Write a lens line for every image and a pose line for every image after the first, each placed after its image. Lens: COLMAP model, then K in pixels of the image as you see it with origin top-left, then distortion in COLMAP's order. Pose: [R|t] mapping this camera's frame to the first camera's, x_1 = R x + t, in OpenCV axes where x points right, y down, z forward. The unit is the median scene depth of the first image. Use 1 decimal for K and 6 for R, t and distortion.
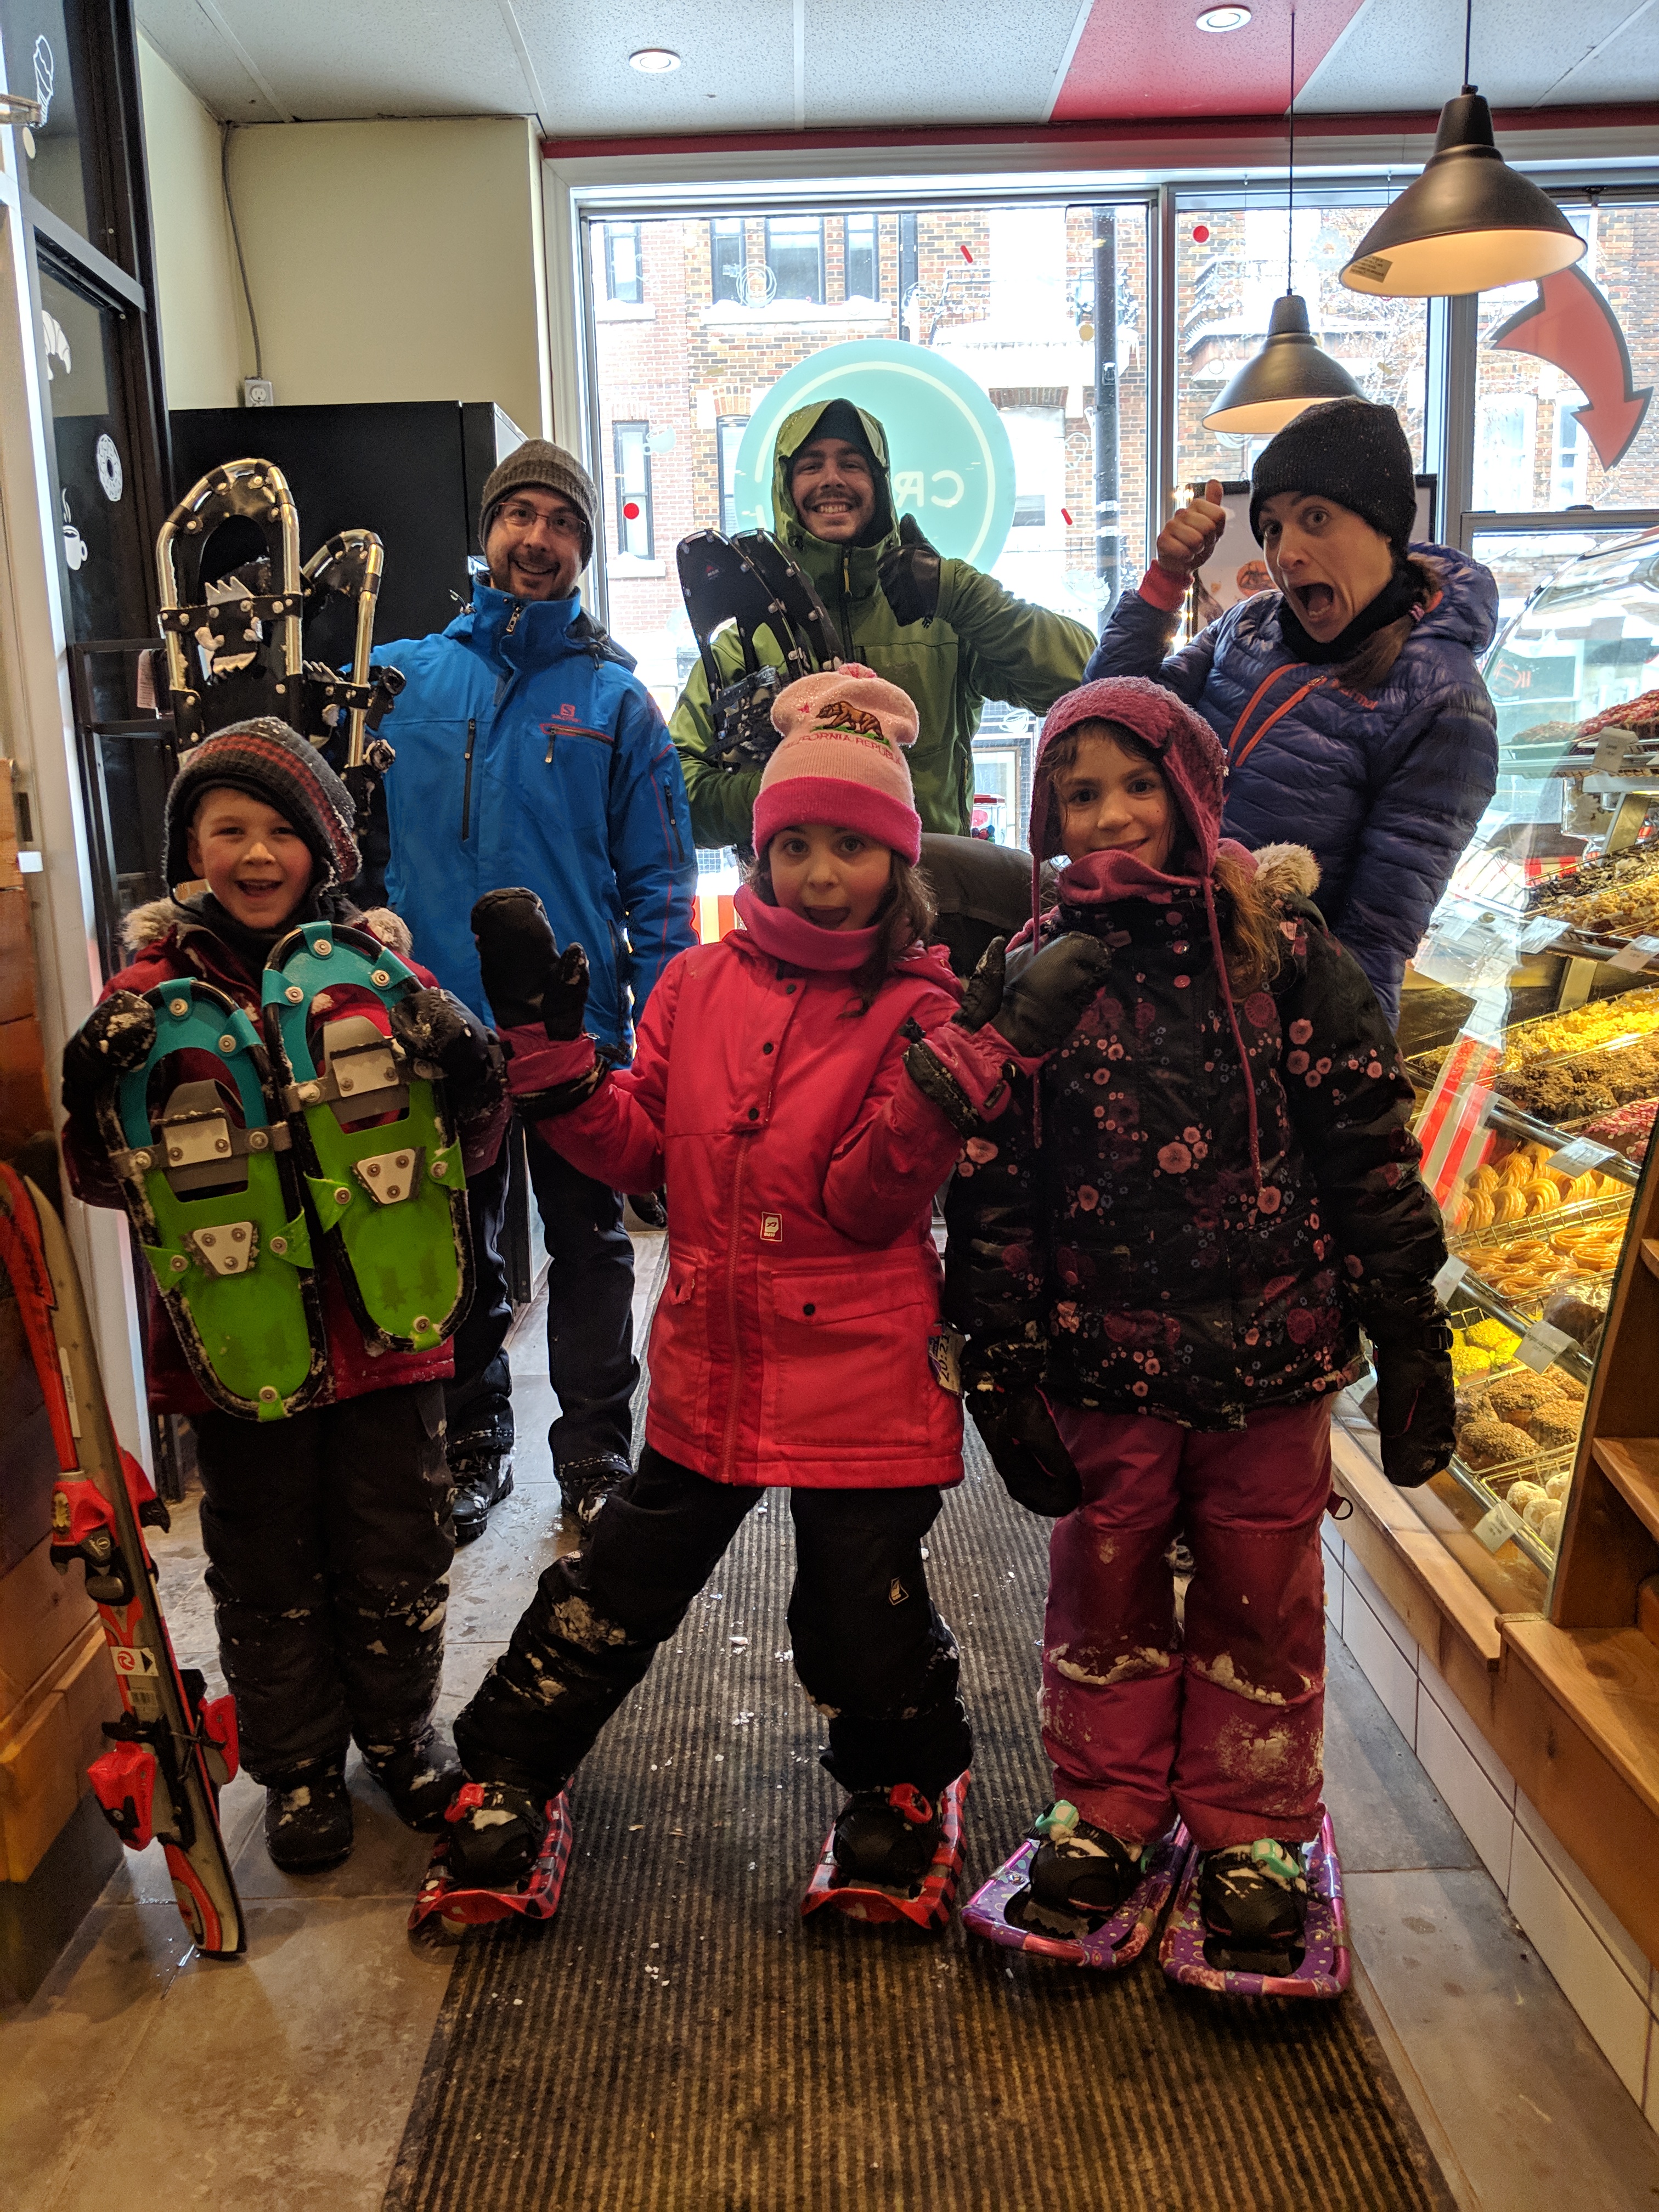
lens RADIAL K [[1768.5, 0, 829.5], [0, 1768.5, 1106.0], [0, 0, 1]] dist [-0.000395, 0.007347]
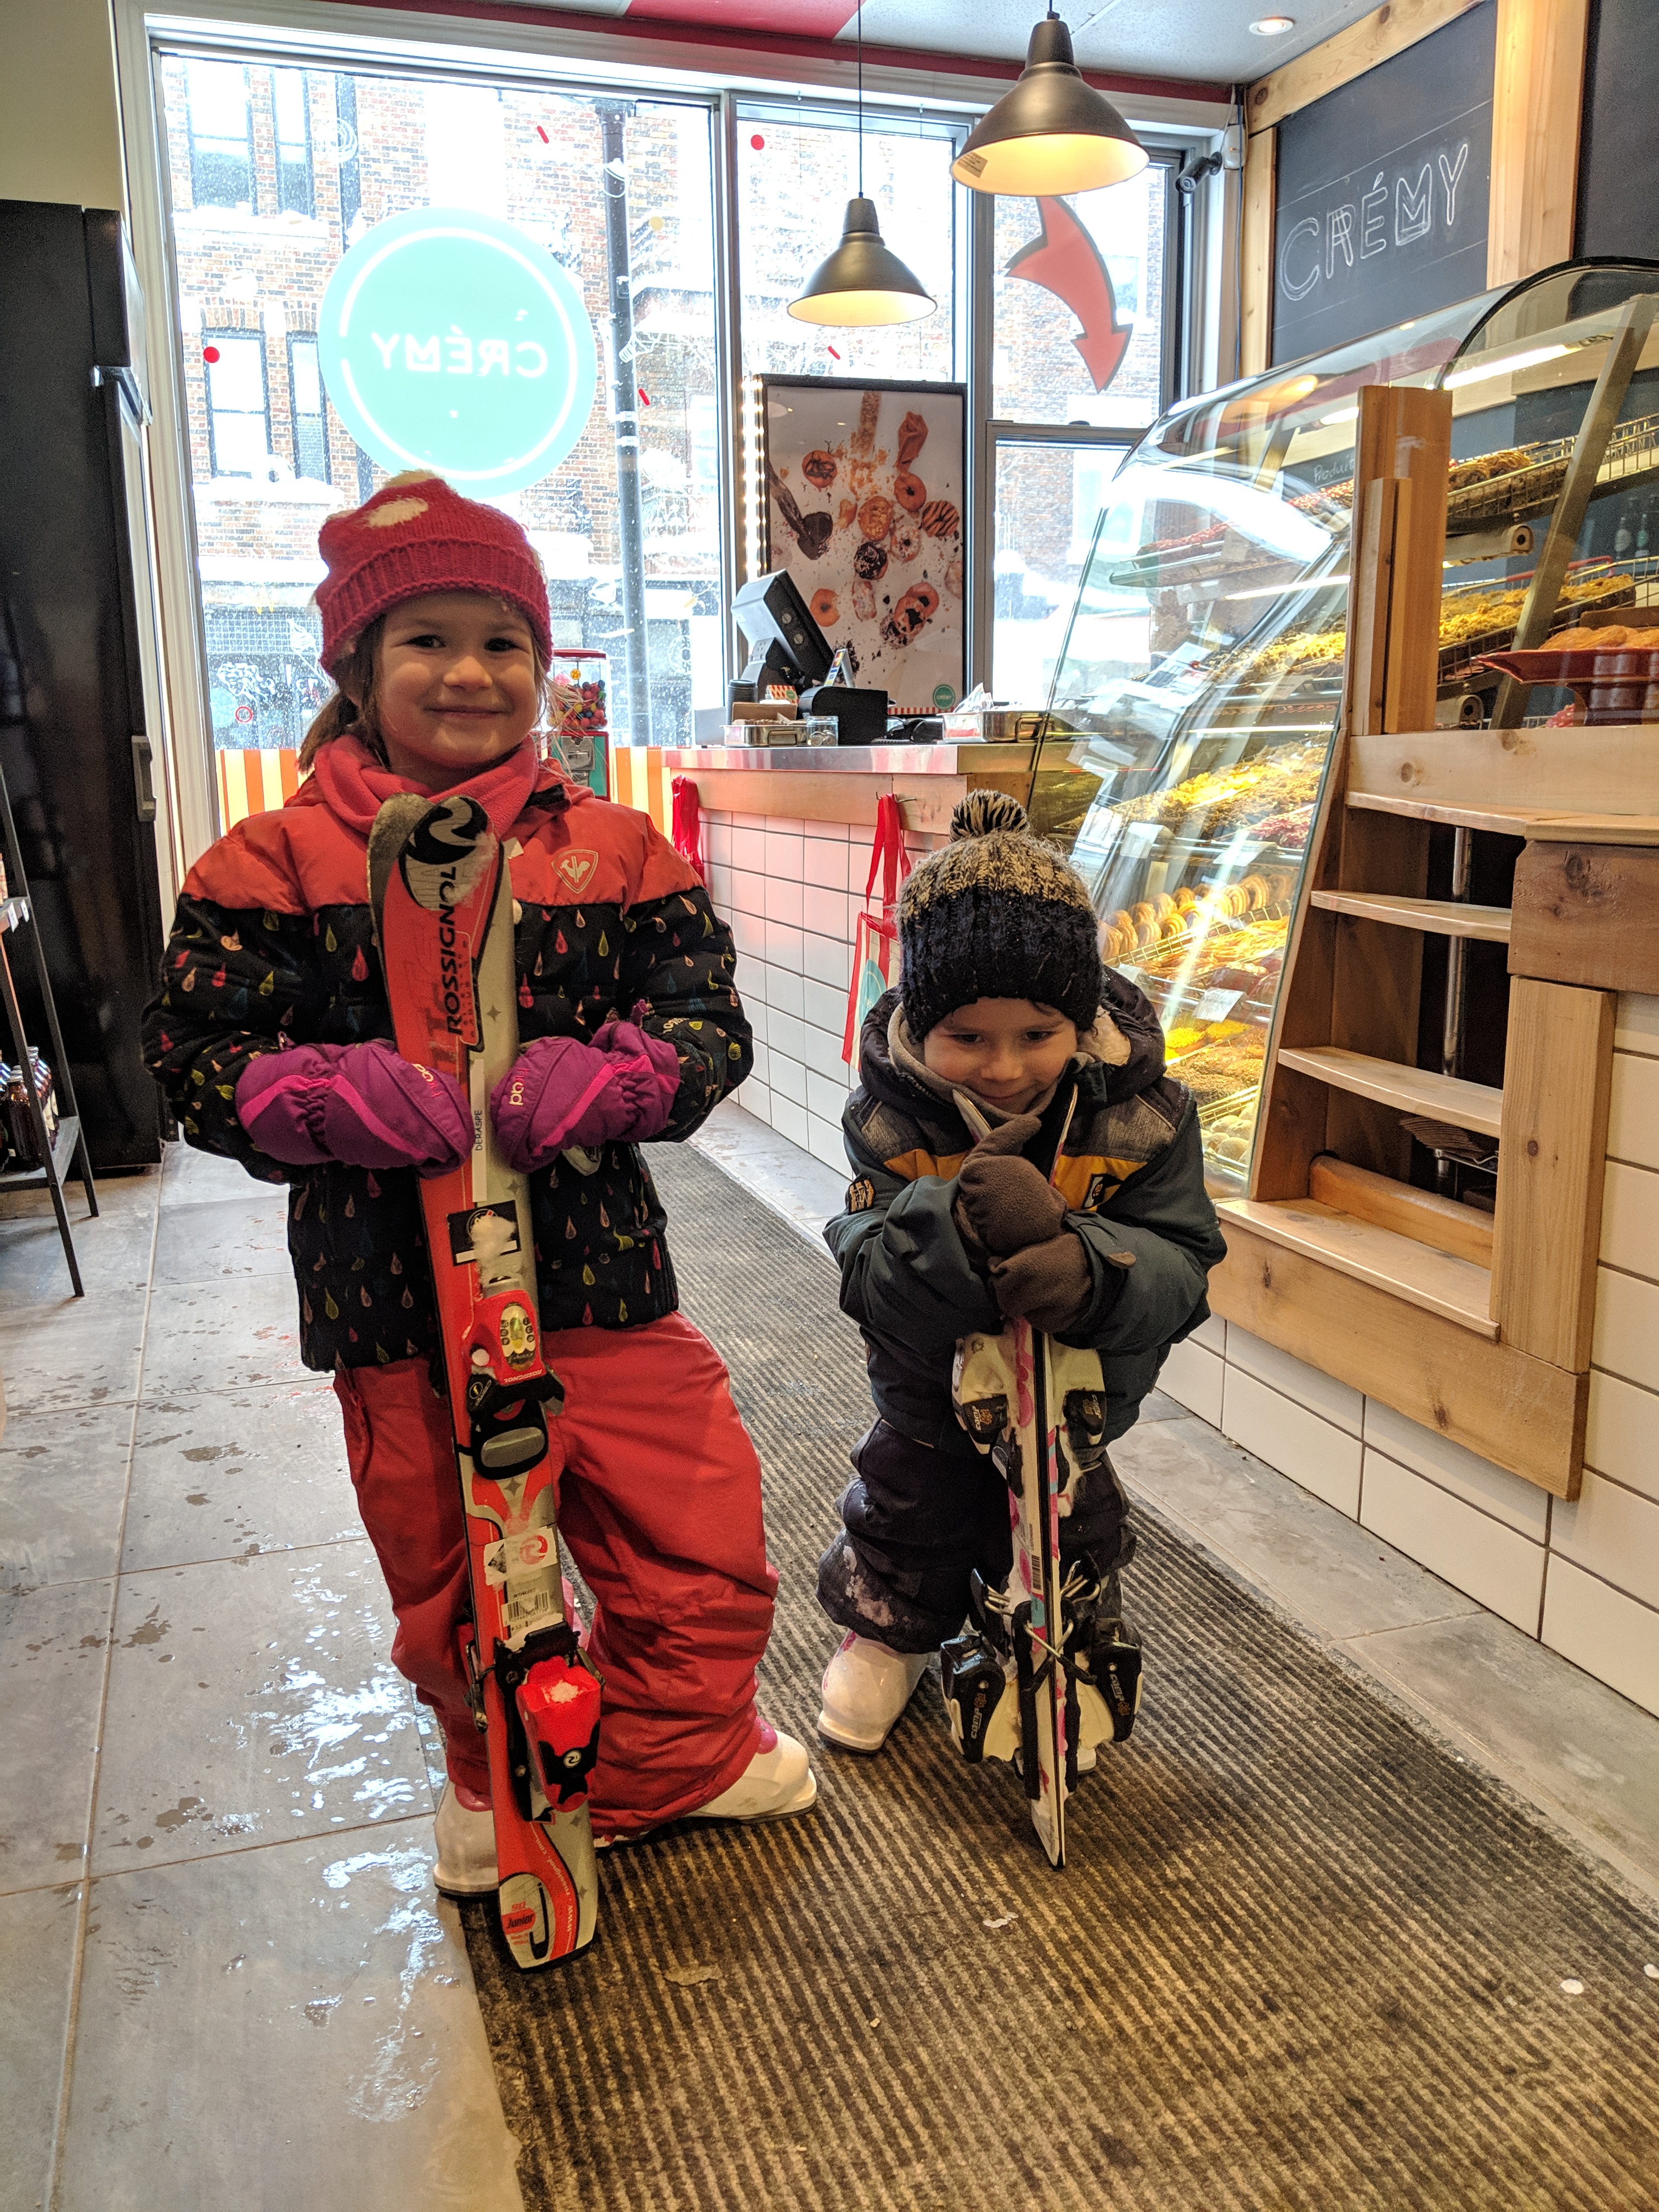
lens RADIAL K [[1768.5, 0, 829.5], [0, 1768.5, 1106.0], [0, 0, 1]] dist [-0.000395, 0.007347]
pose [[0.949093, -0.050136, 0.310980, -0.115987], [0.044823, 0.998701, 0.024213, 0.073978], [-0.311790, -0.009041, 0.950108, -0.051822]]
